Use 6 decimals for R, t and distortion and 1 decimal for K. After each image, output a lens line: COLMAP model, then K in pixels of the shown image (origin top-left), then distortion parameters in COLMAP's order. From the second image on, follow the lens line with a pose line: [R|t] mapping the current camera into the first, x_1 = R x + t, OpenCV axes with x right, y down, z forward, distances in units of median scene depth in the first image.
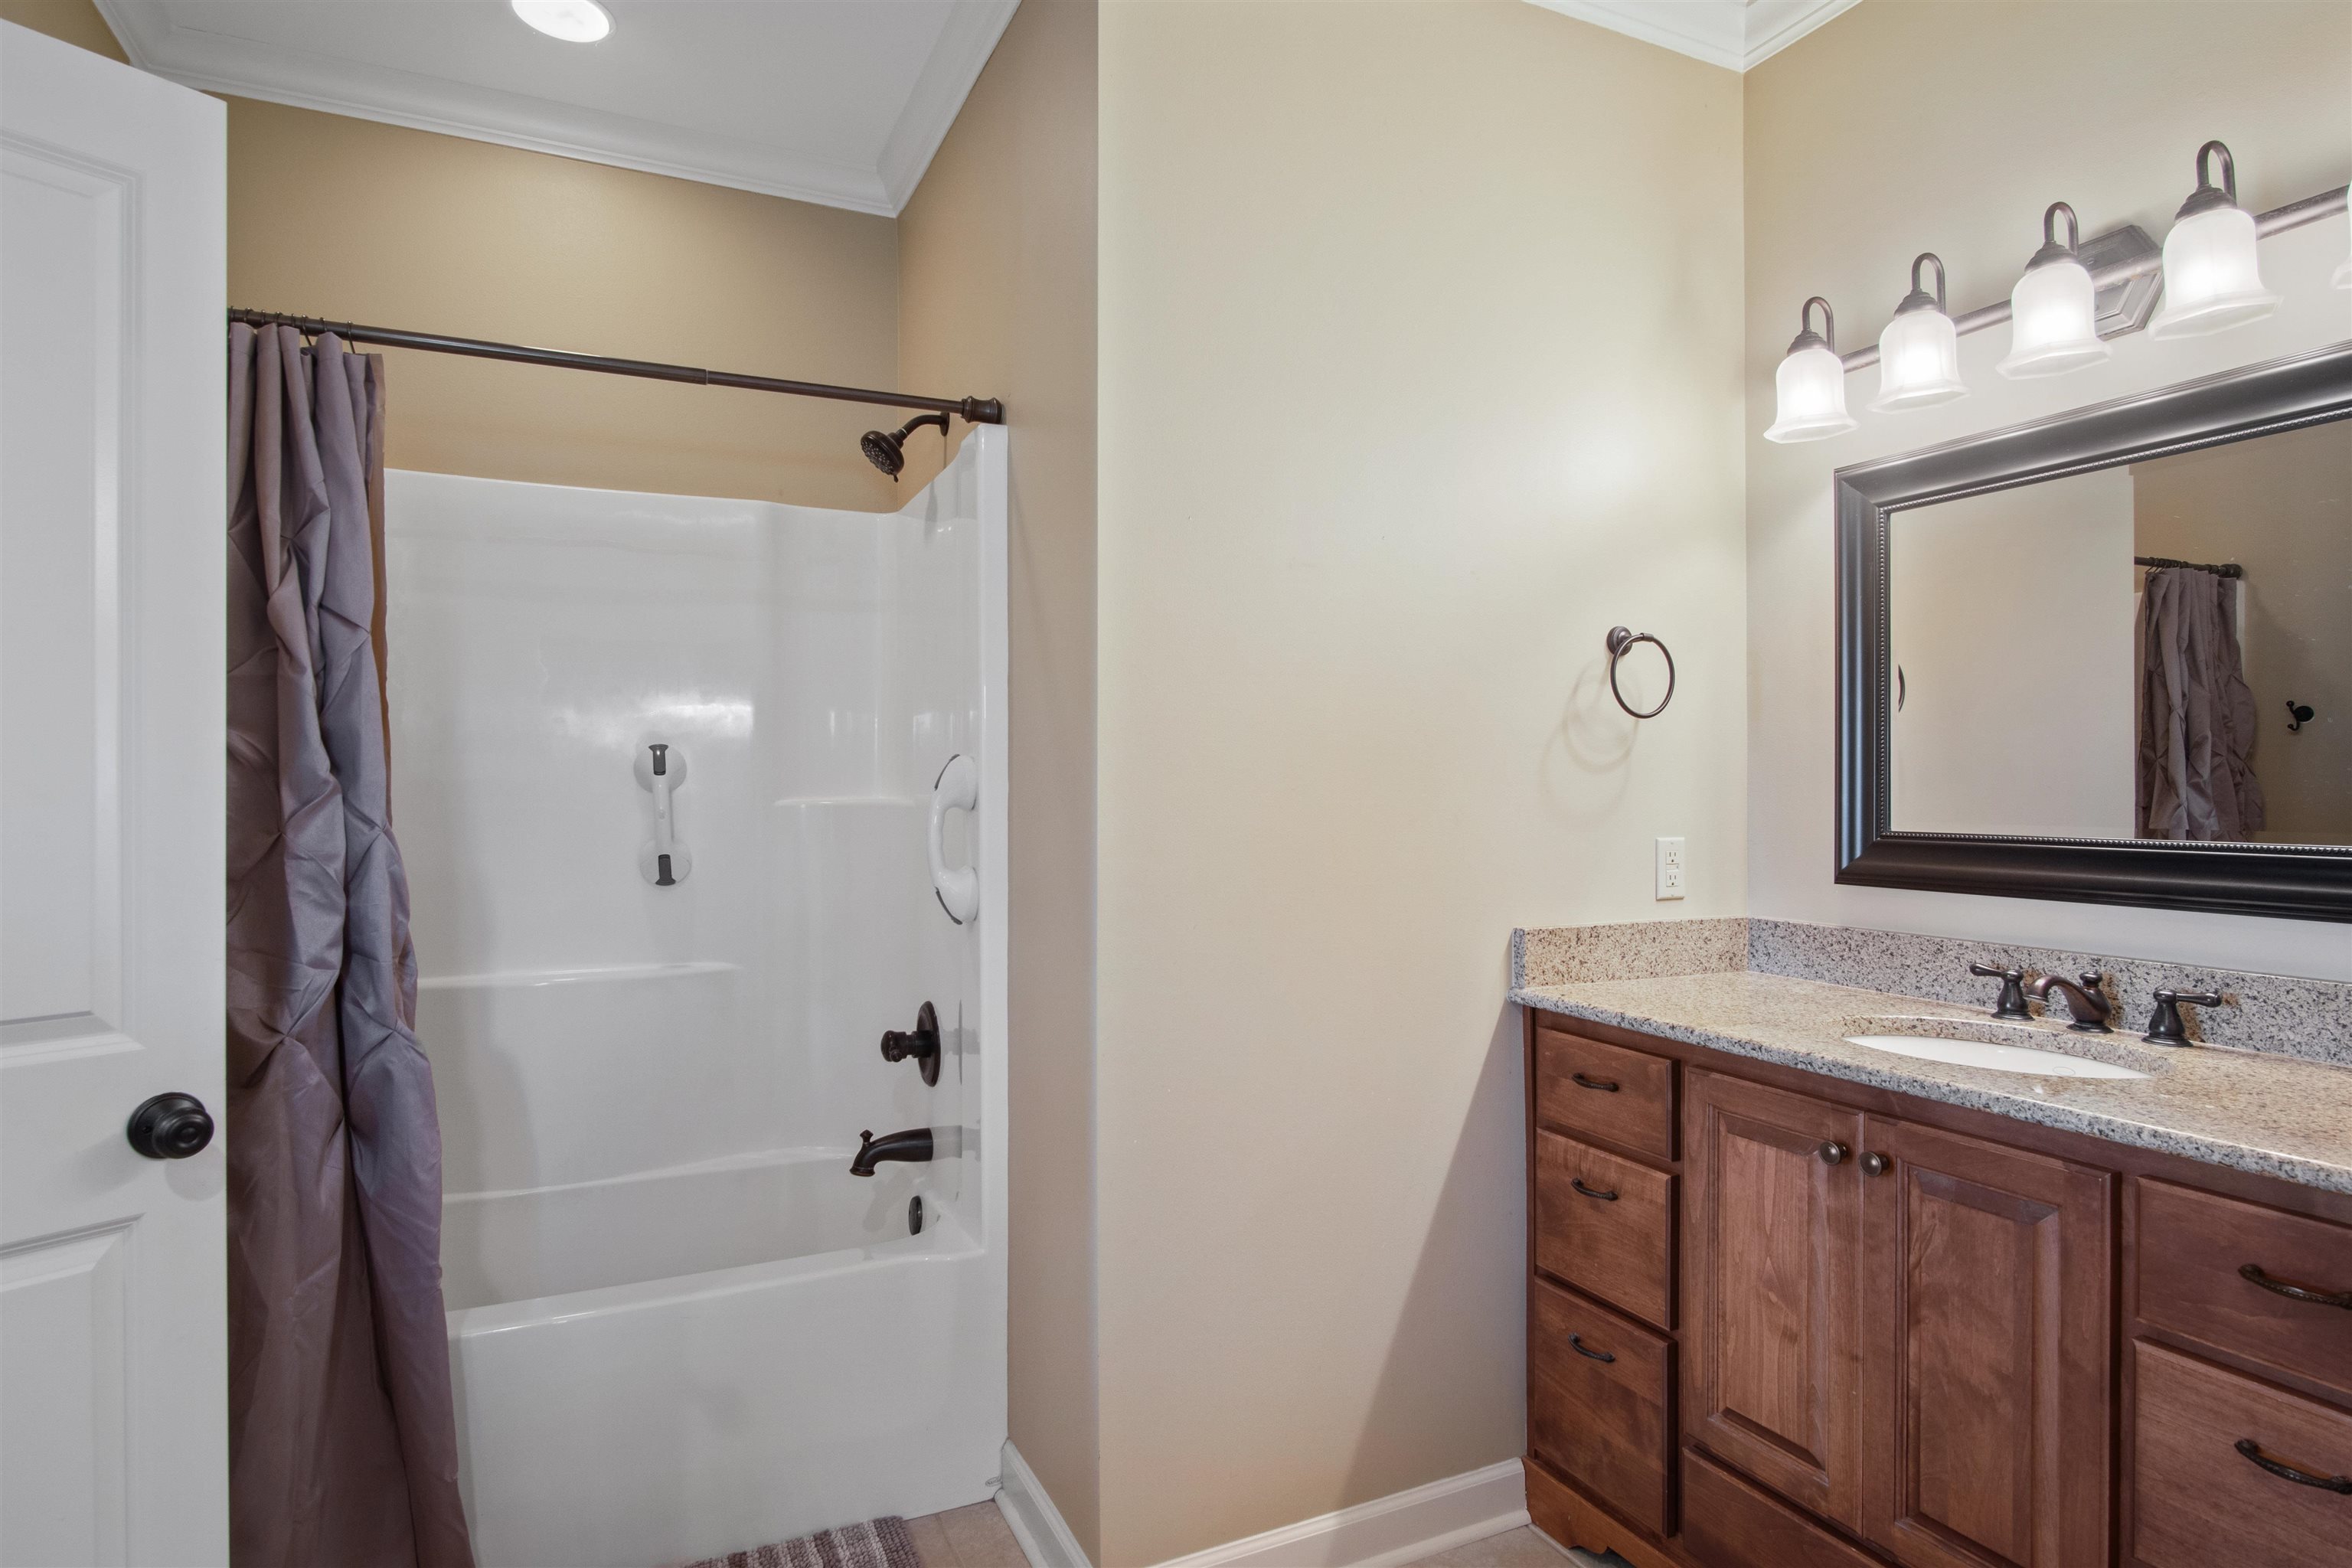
lens RADIAL K [[1291.8, 0, 1178.0], [0, 1291.8, 789.9], [0, 0, 1]] dist [-0.007891, 0.000361]
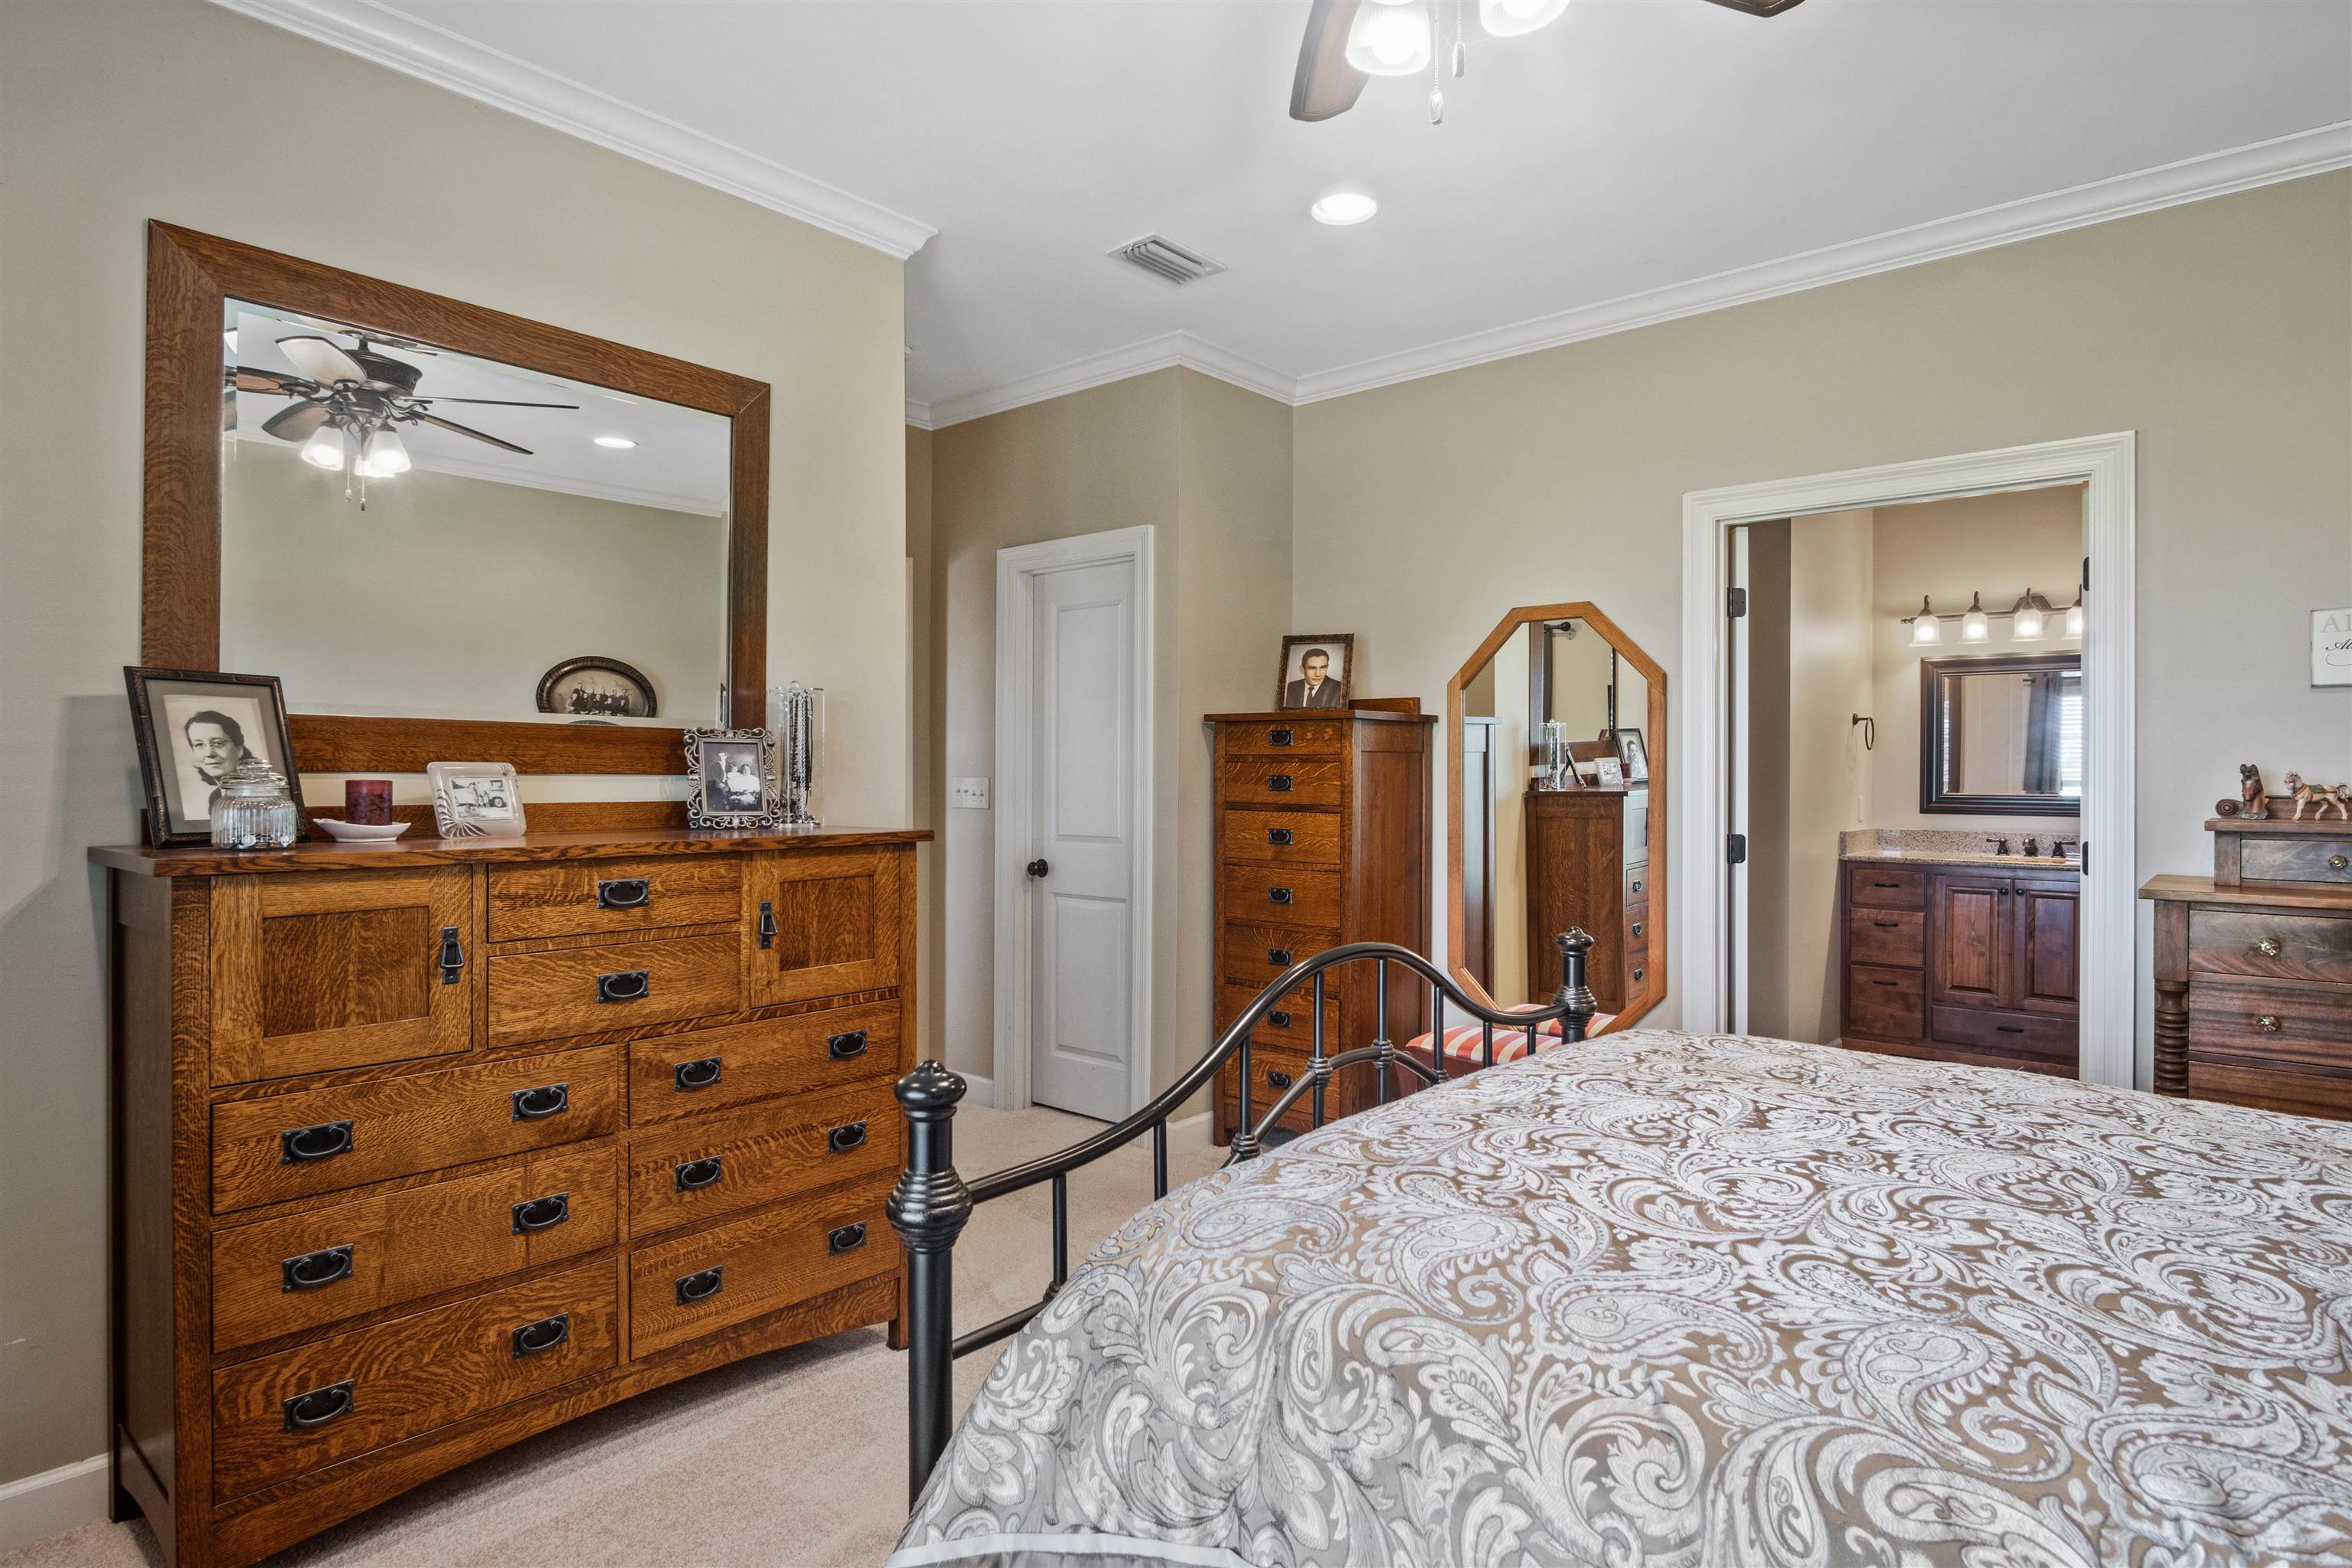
lens RADIAL K [[1291.8, 0, 1192.1], [0, 1291.8, 792.5], [0, 0, 1]] dist [-0.007891, 0.000361]
pose [[0.906385, 0.004595, 0.422428, -2.217113], [-0.007377, 0.999961, 0.004951, 0.030243], [-0.422388, -0.007604, 0.906383, -0.867252]]
